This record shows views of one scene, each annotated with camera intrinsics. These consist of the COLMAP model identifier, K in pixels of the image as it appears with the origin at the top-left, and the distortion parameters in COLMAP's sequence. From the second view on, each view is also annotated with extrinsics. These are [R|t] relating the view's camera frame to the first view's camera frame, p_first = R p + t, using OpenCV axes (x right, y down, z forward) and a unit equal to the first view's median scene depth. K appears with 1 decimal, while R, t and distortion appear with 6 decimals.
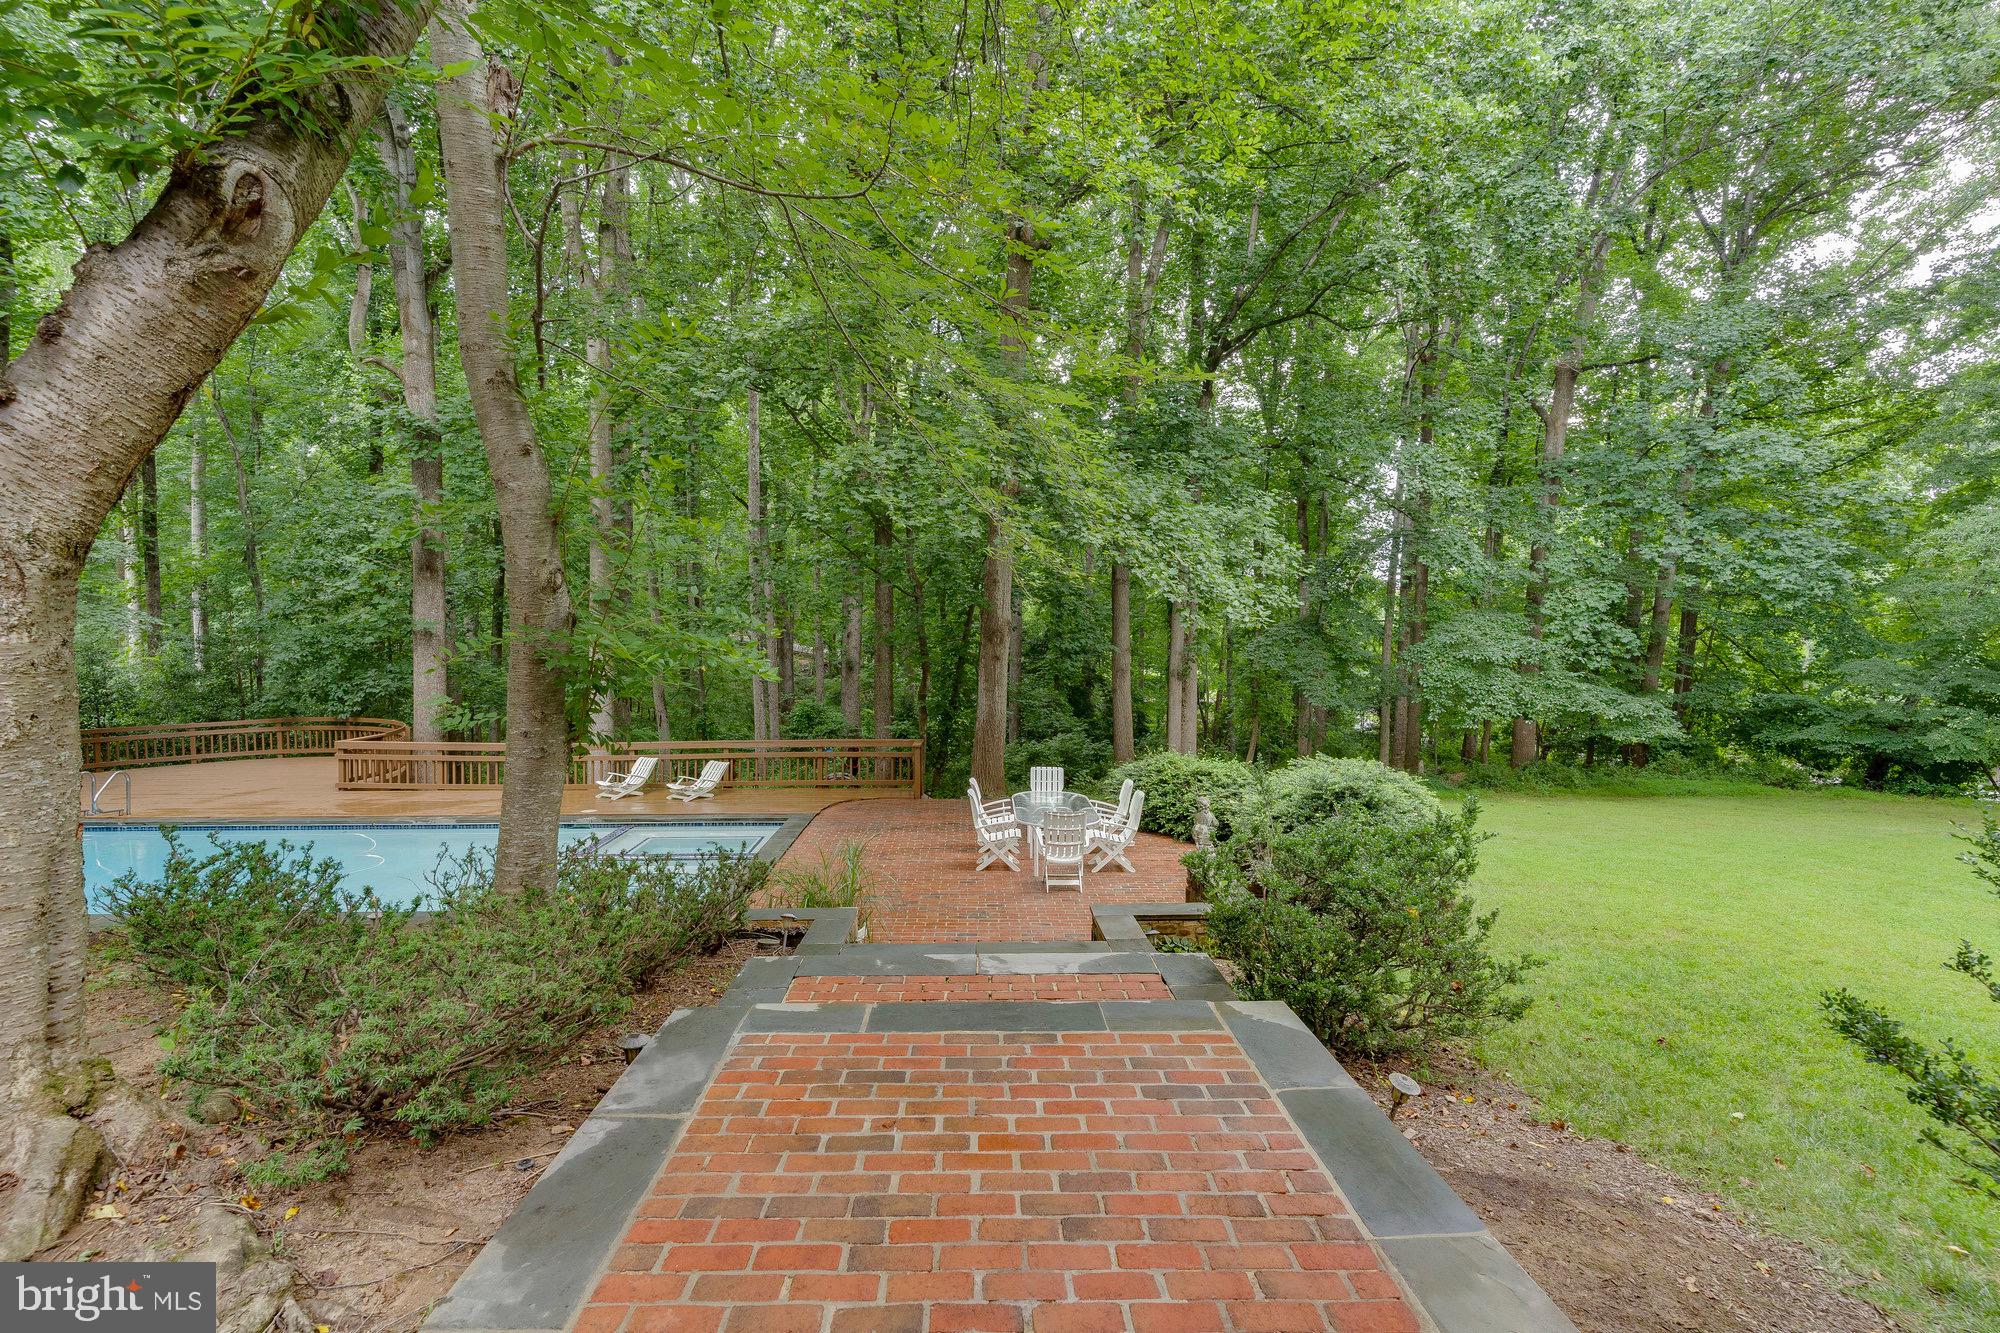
lens RADIAL K [[951.9, 0, 996.1], [0, 951.9, 669.0], [0, 0, 1]] dist [0.000225, 0.000765]
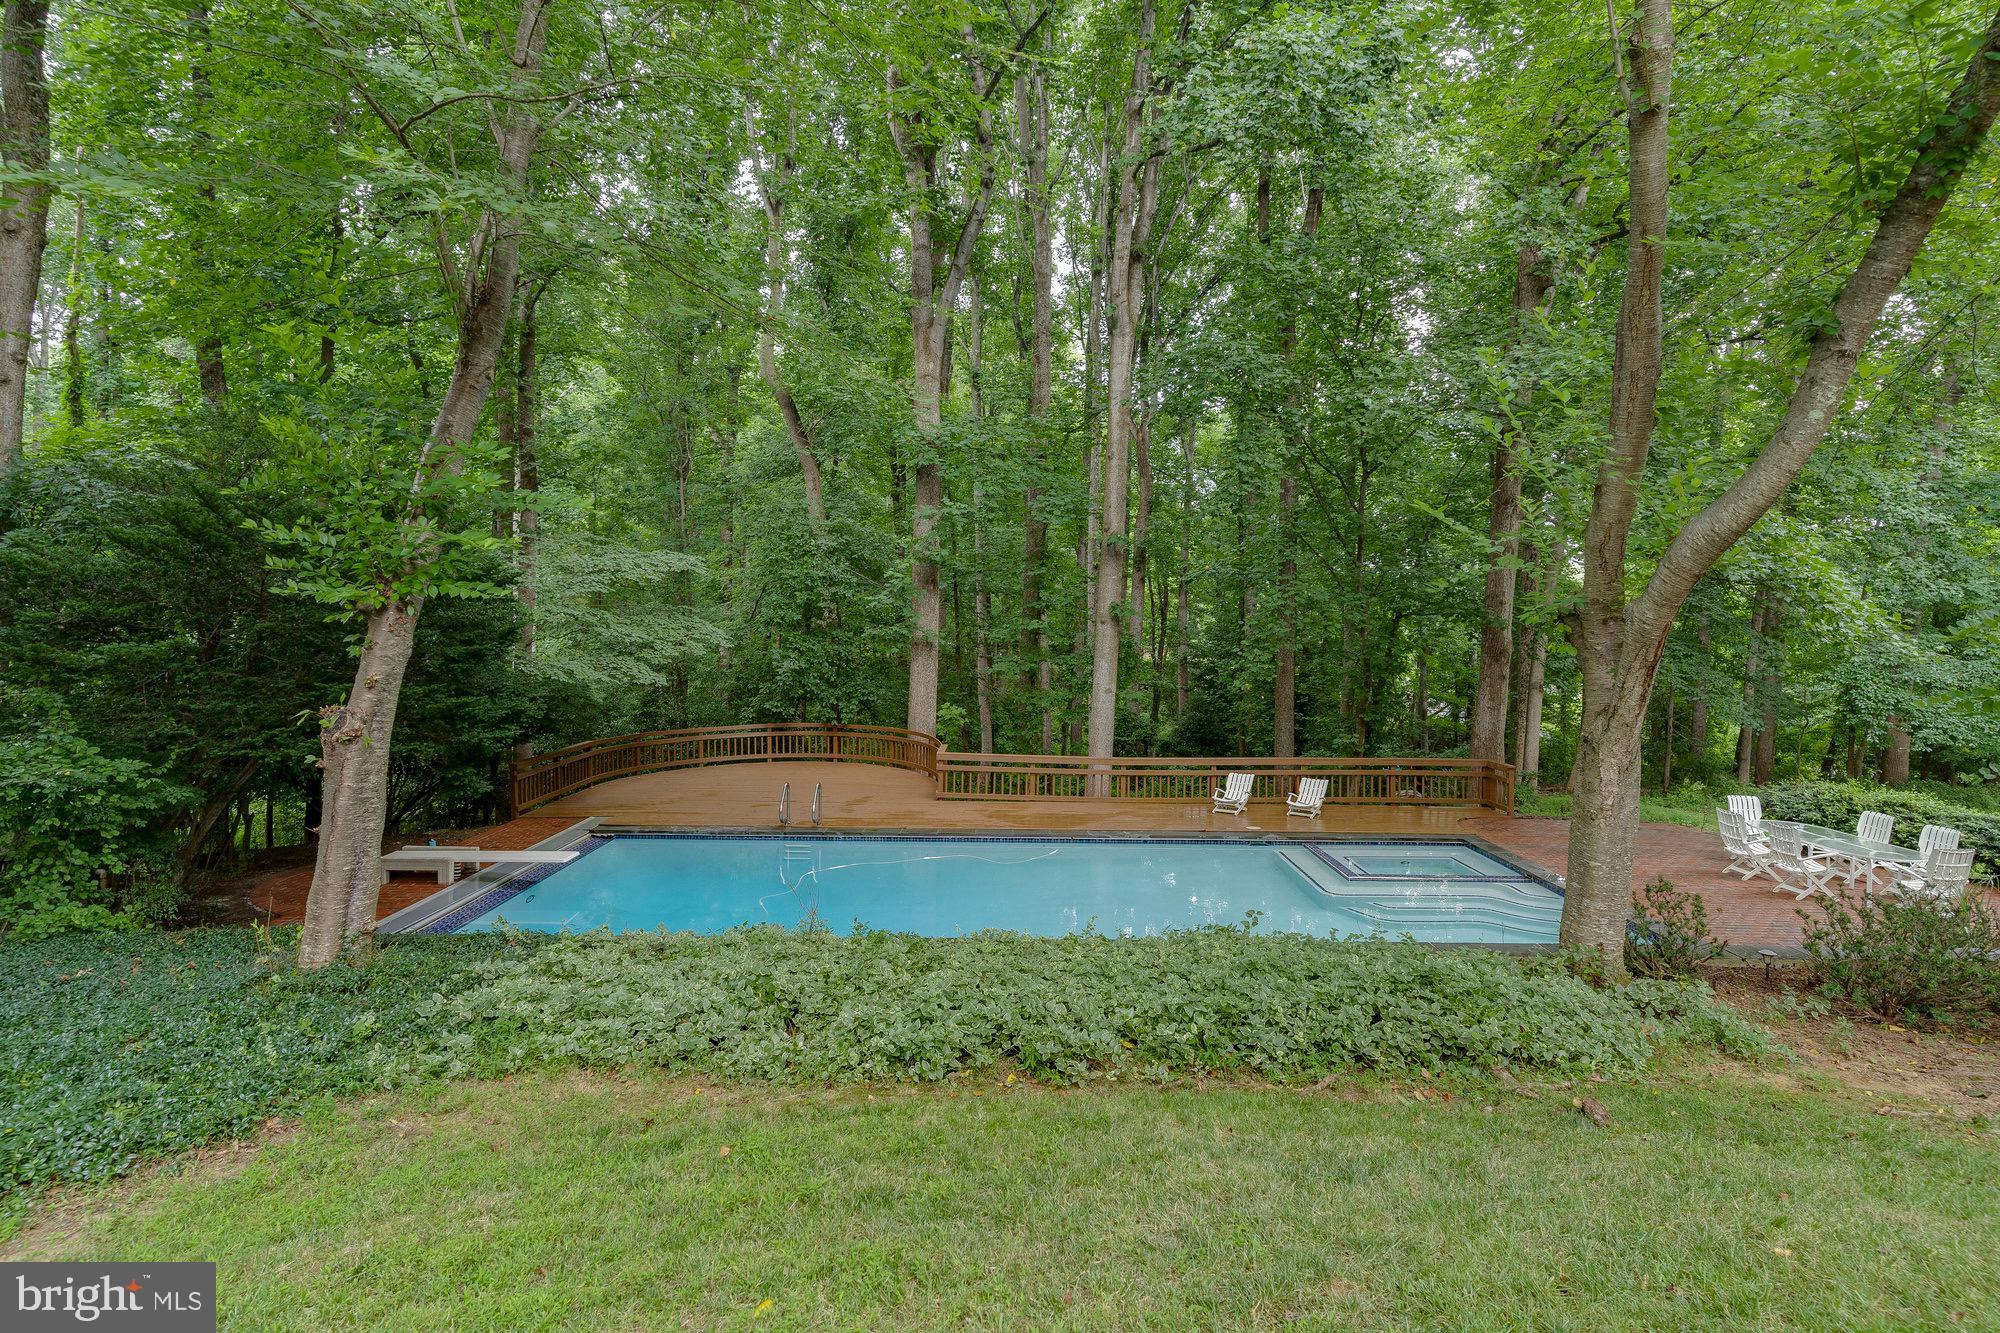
lens RADIAL K [[985.5, 0, 1014.1], [0, 985.5, 610.6], [0, 0, 1]] dist [-0.005655, 0.000809]
pose [[0.999526, 0.013112, -0.027840, -0.708914], [-0.014452, 0.998720, -0.048476, -0.033305], [0.027169, 0.048855, 0.998436, -0.092371]]
